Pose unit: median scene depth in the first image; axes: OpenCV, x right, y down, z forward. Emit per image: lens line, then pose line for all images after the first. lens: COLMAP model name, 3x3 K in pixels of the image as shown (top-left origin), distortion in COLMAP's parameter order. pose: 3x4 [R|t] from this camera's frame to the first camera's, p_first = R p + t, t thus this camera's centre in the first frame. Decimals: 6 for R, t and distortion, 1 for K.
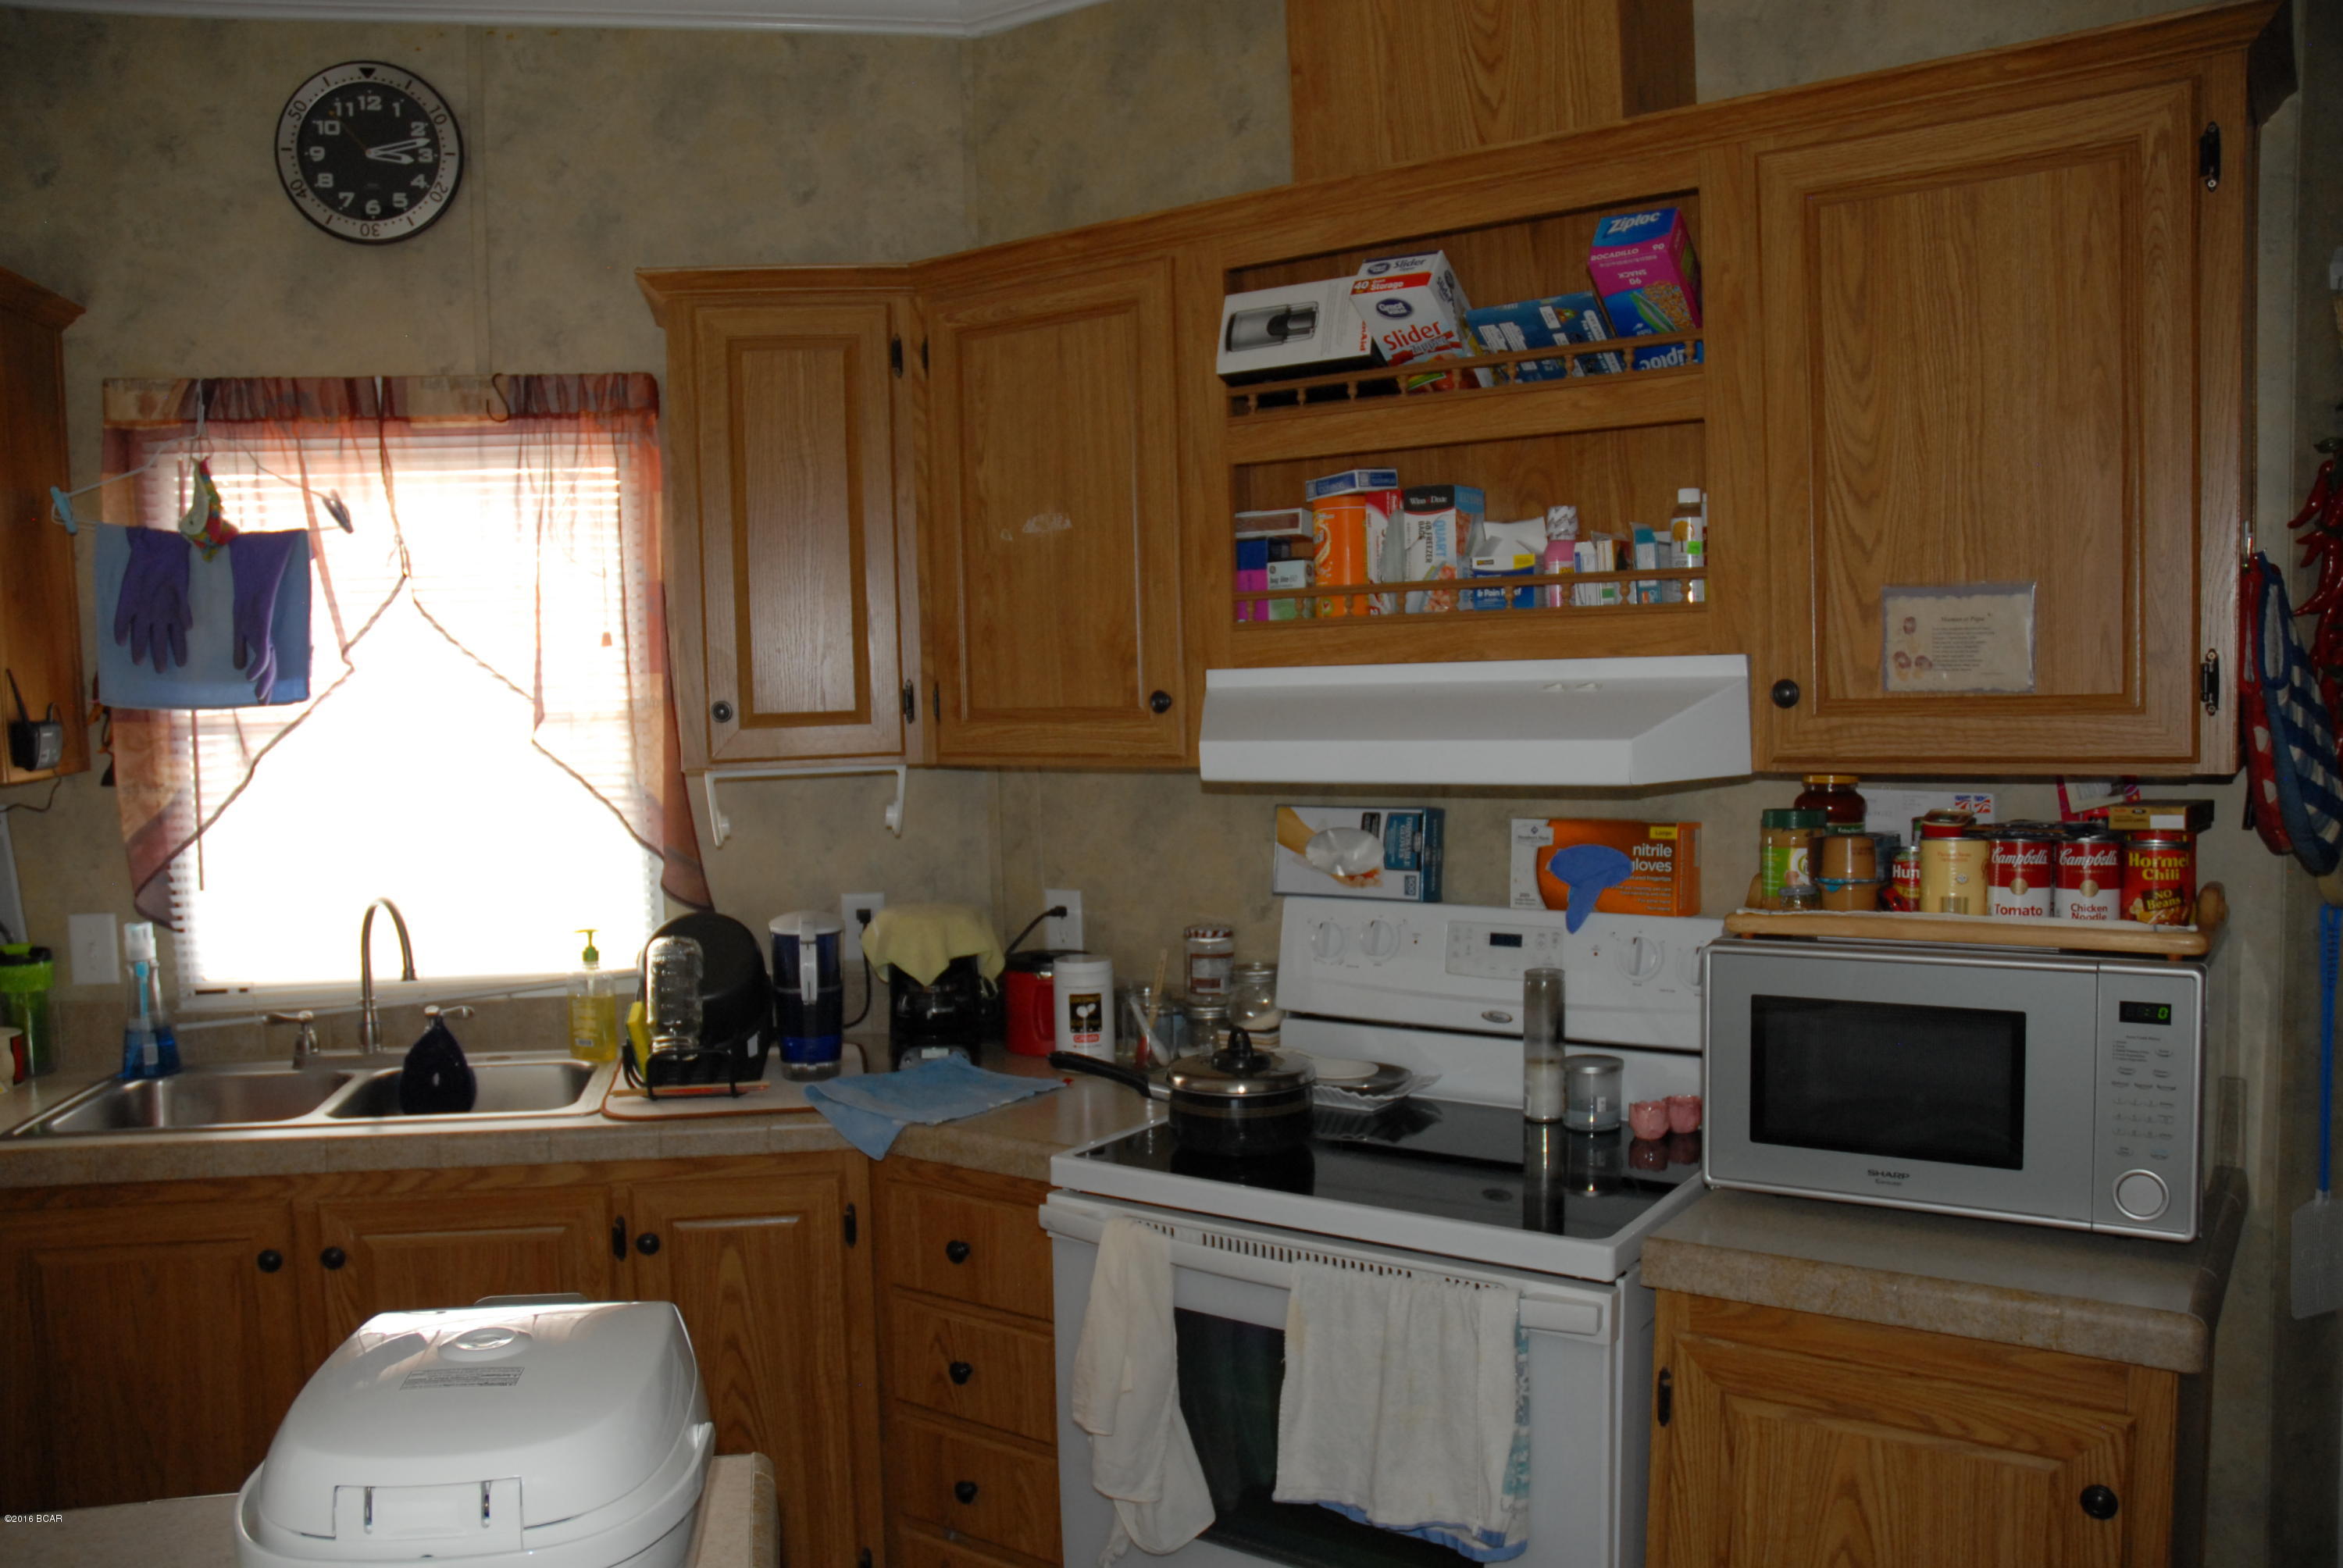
lens RADIAL K [[1818.1, 0, 1169.5], [0, 1818.1, 821.8], [0, 0, 1]] dist [-0.175285, 0.165778]
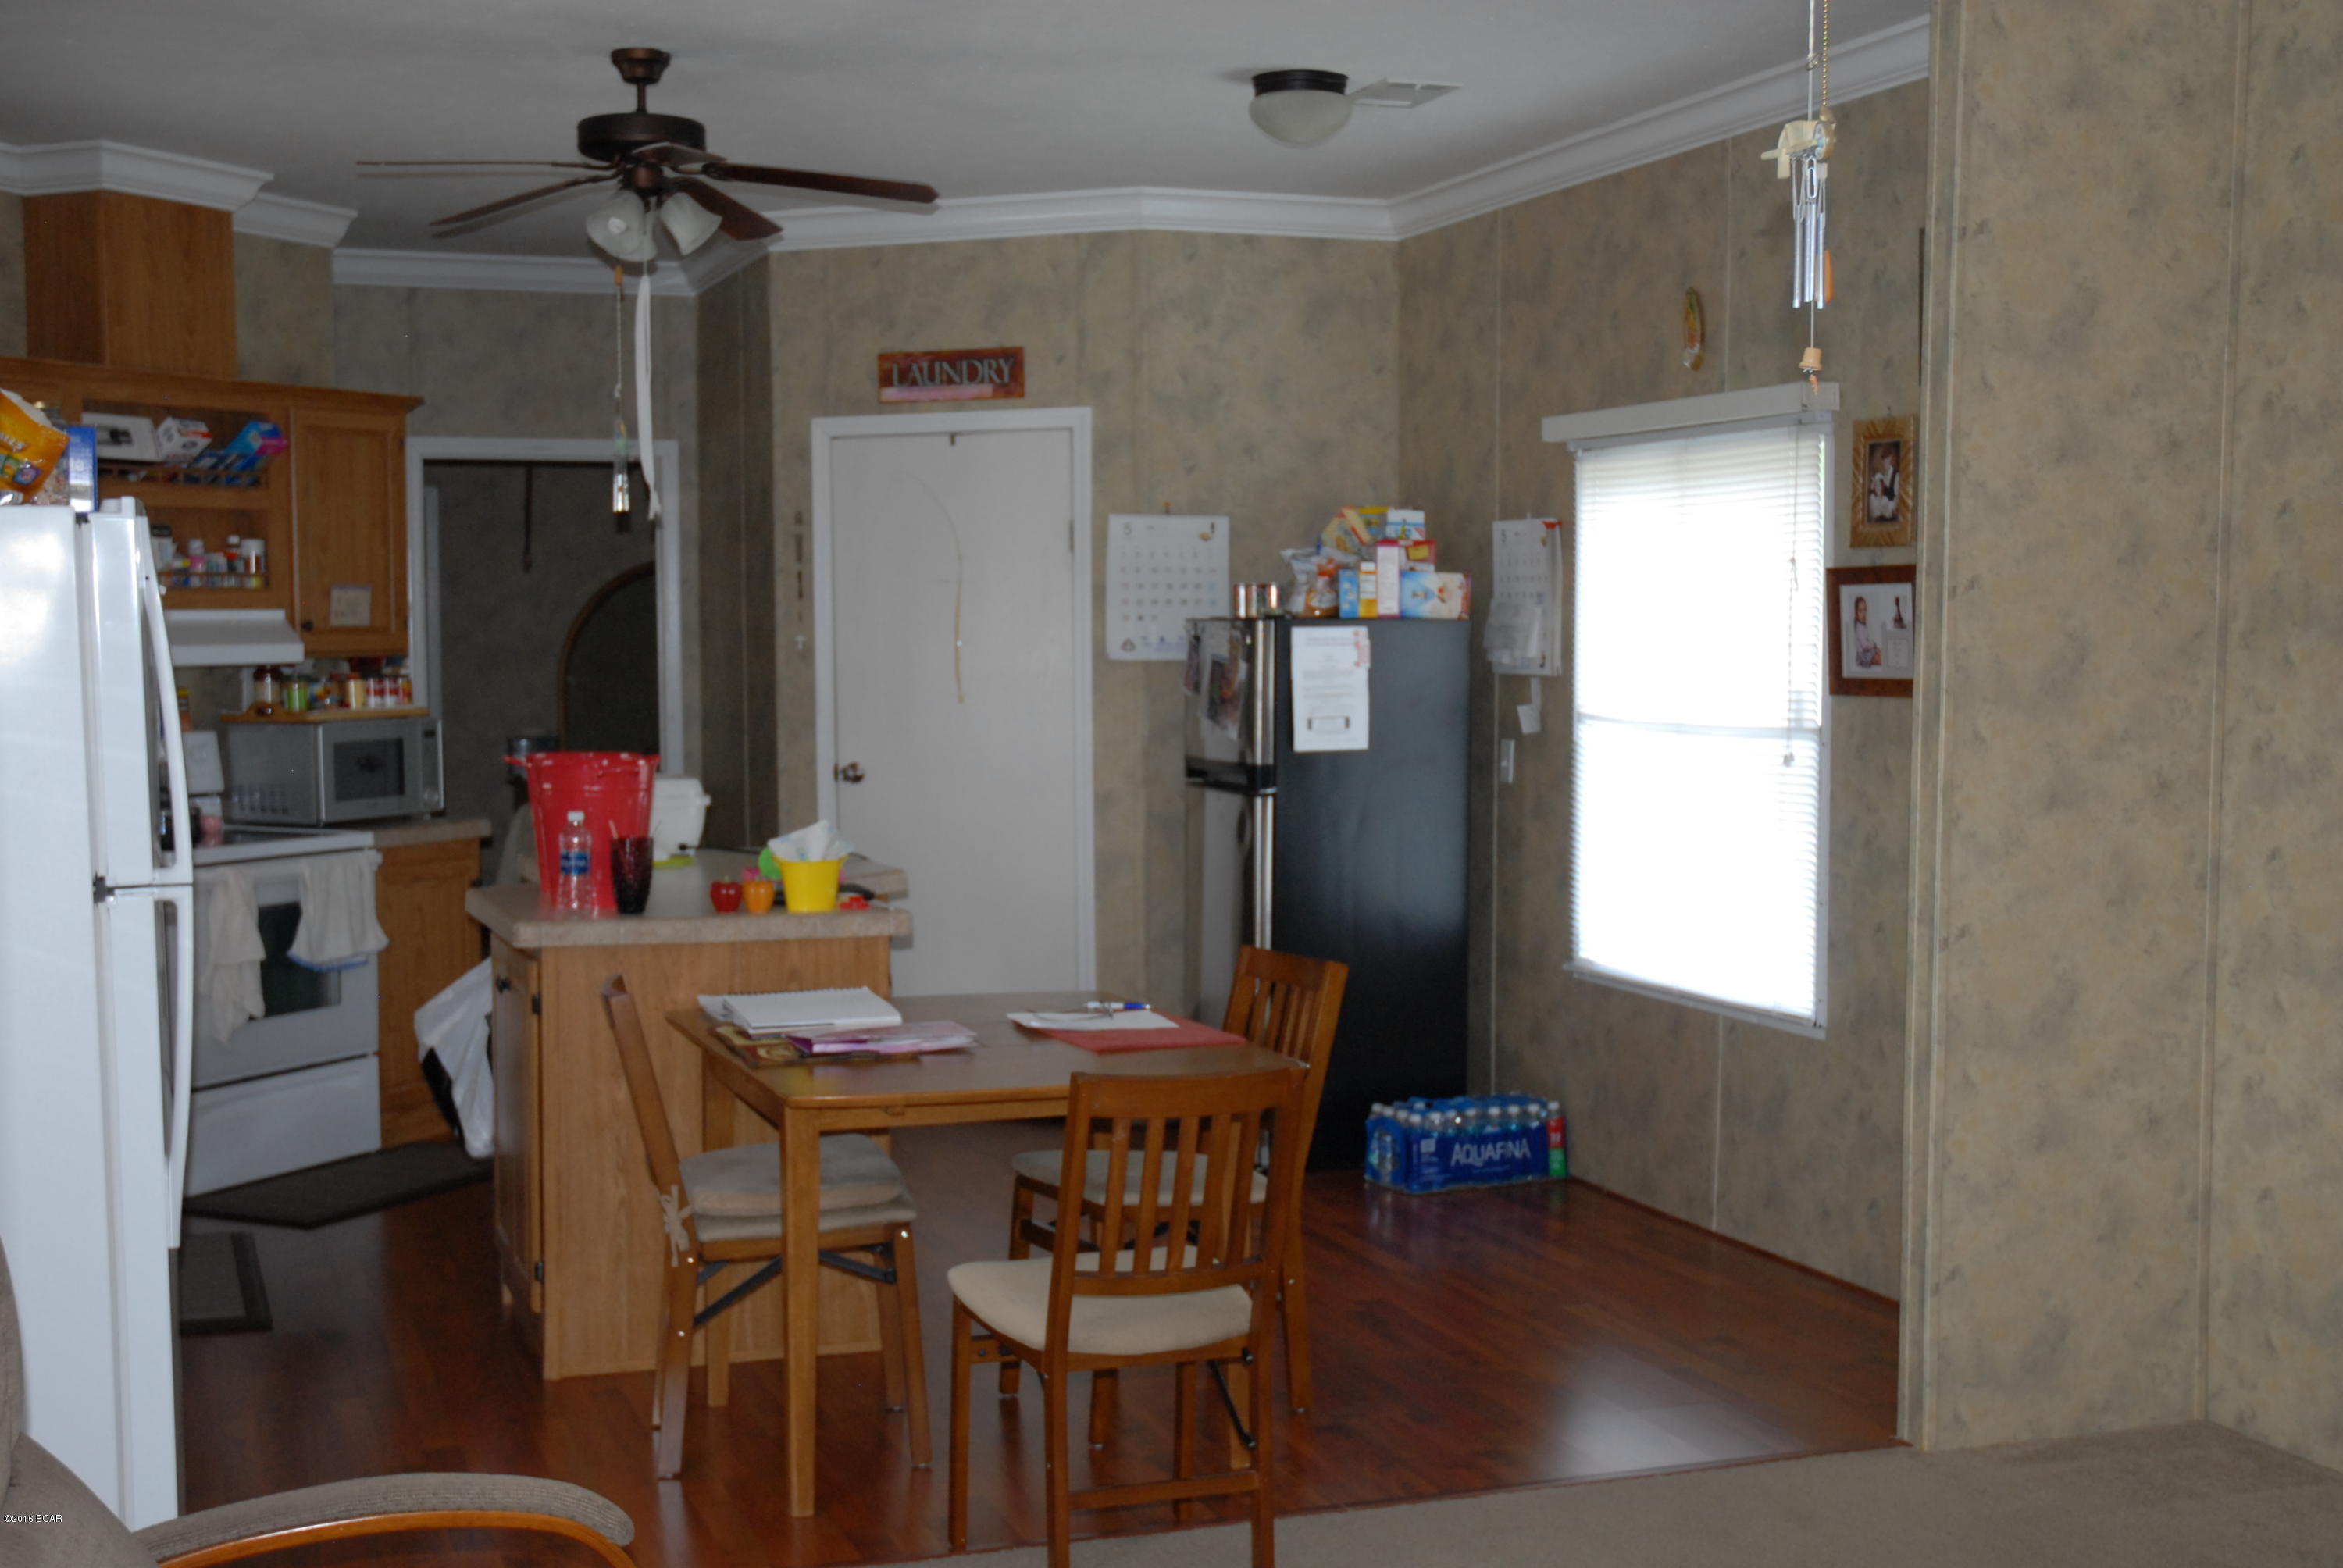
lens RADIAL K [[2860.7, 0, 1171.5], [0, 2860.7, 784.0], [0, 0, 1]] dist [-0.006852, 0.304439]
pose [[-0.169129, -0.036695, 0.984911, -3.232600], [0.083140, 0.995214, 0.051355, 0.036581], [-0.982081, 0.090571, -0.165268, 0.417482]]
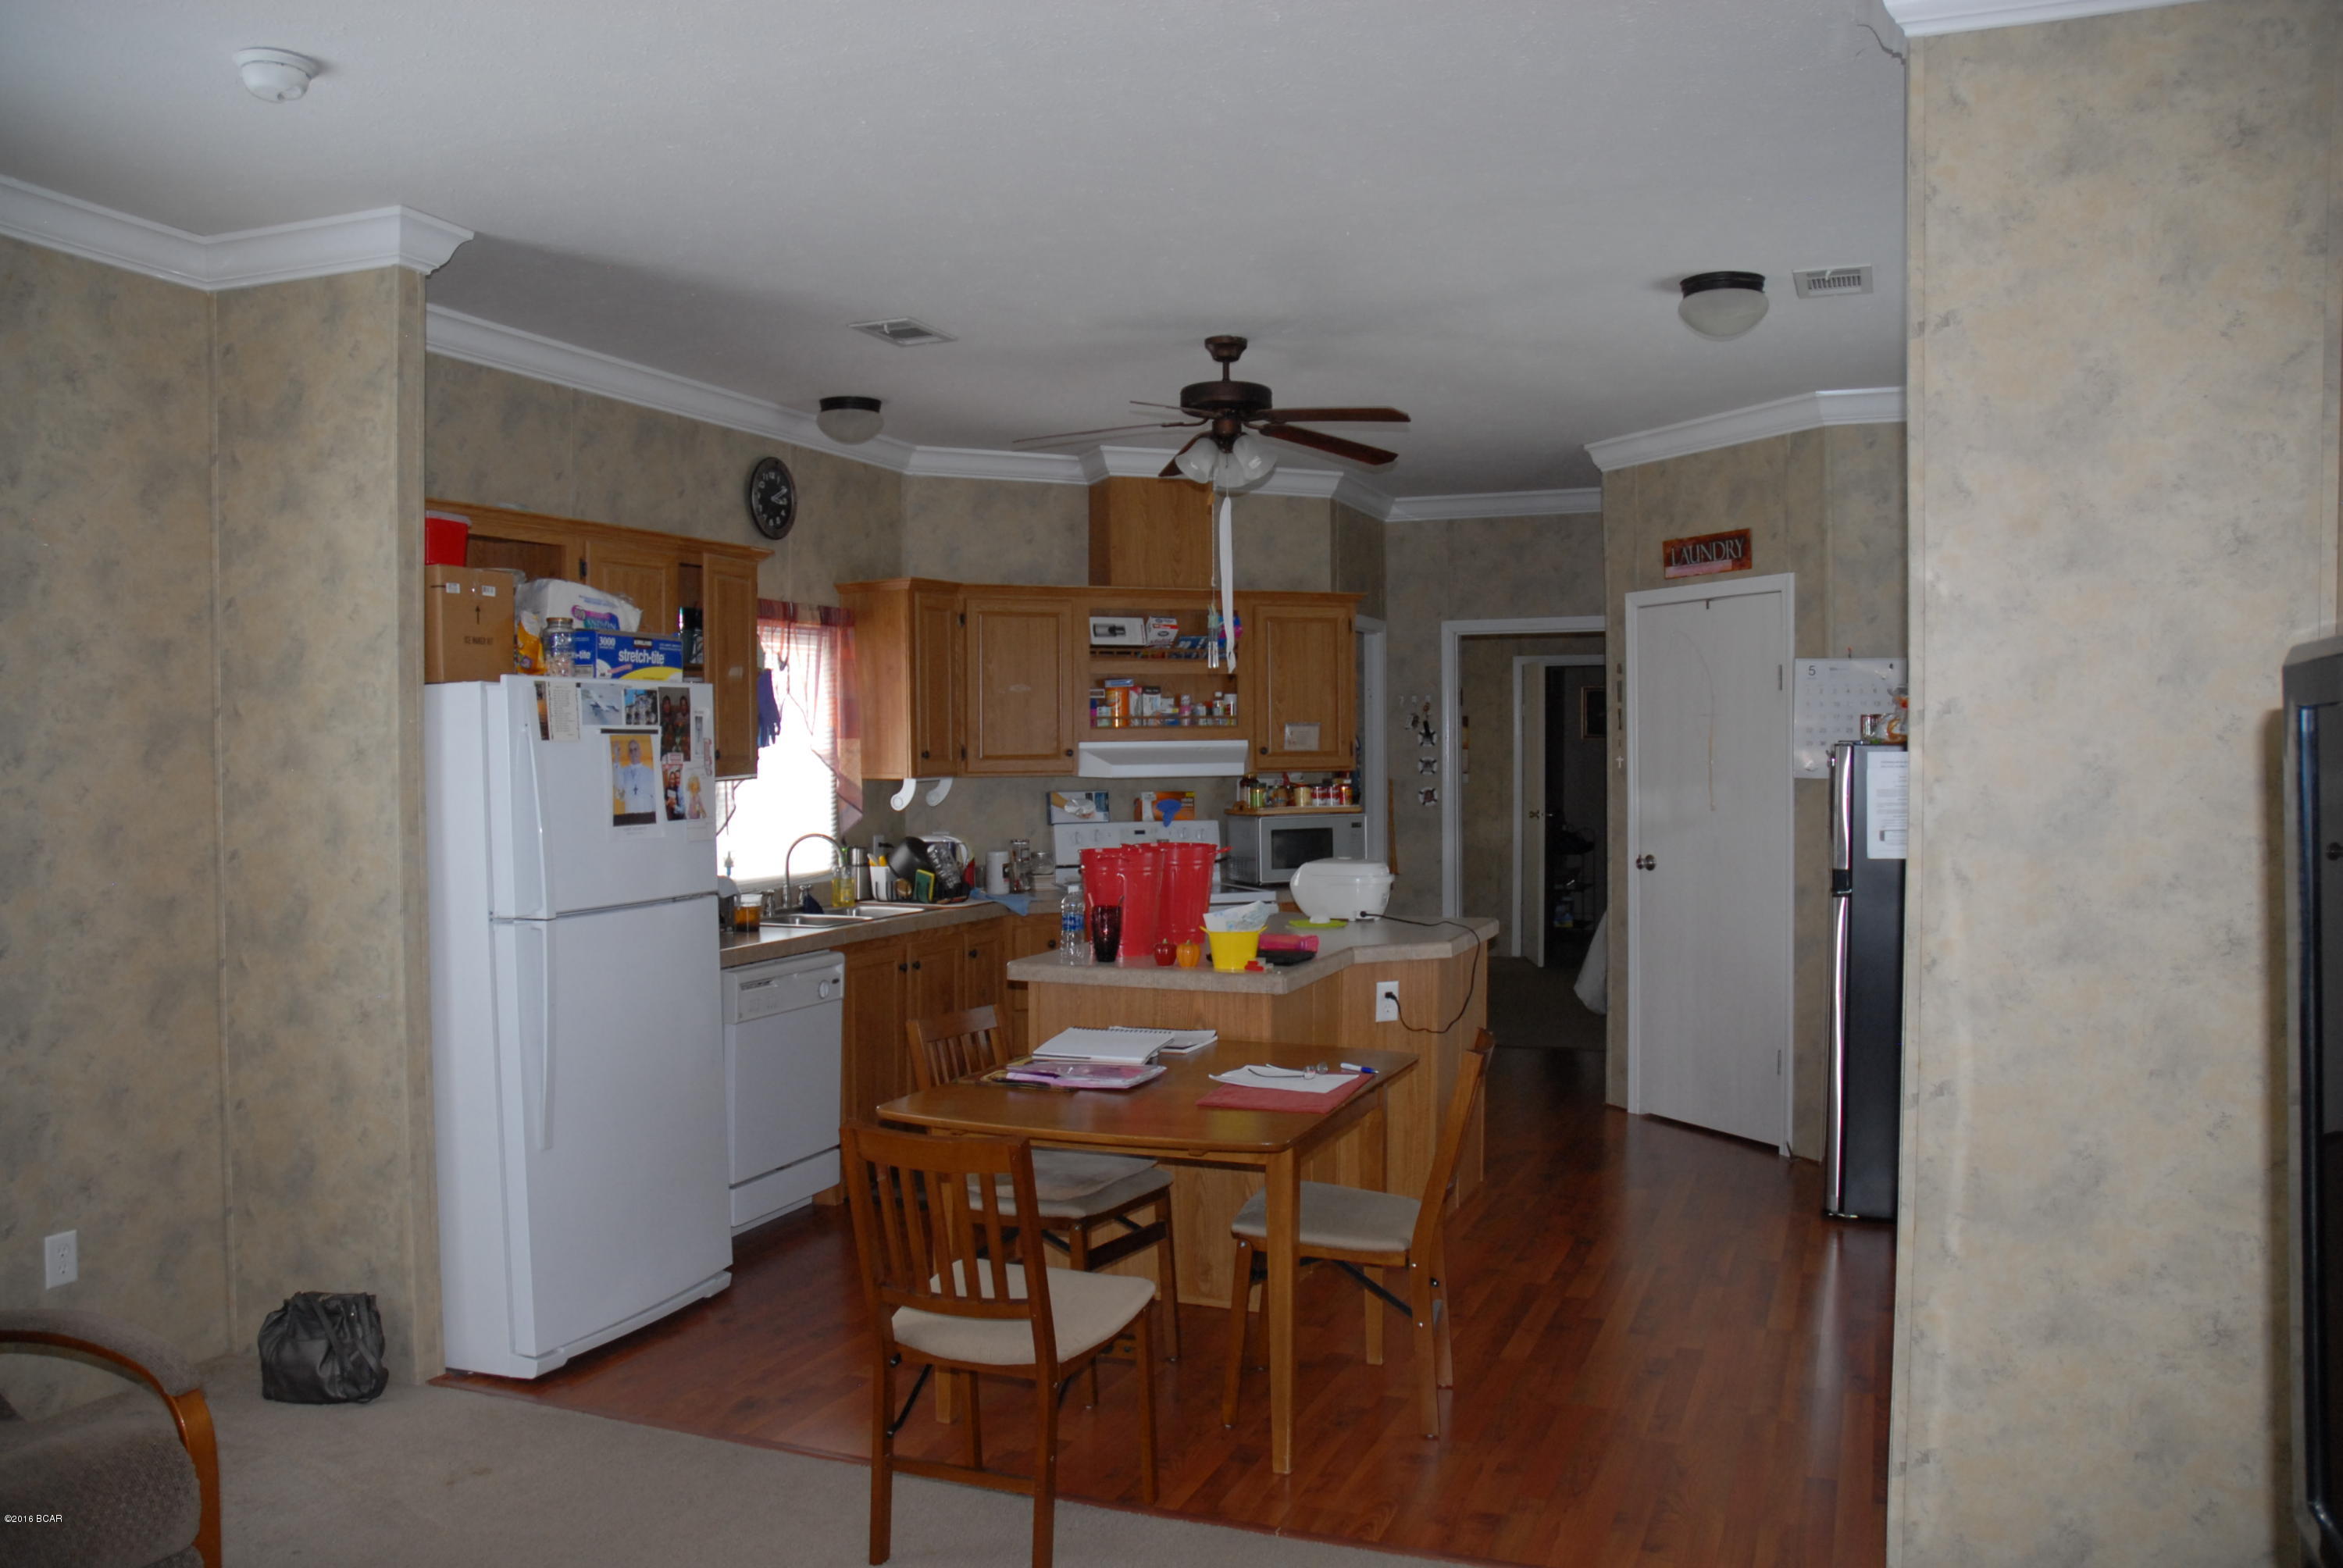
lens RADIAL K [[1818.1, 0, 1169.5], [0, 1818.1, 821.8], [0, 0, 1]] dist [-0.175285, 0.165778]
pose [[0.529845, -0.017744, 0.847909, -2.521414], [0.062304, 0.997894, -0.018051, 0.112523], [-0.845803, 0.062392, 0.529835, -0.709086]]
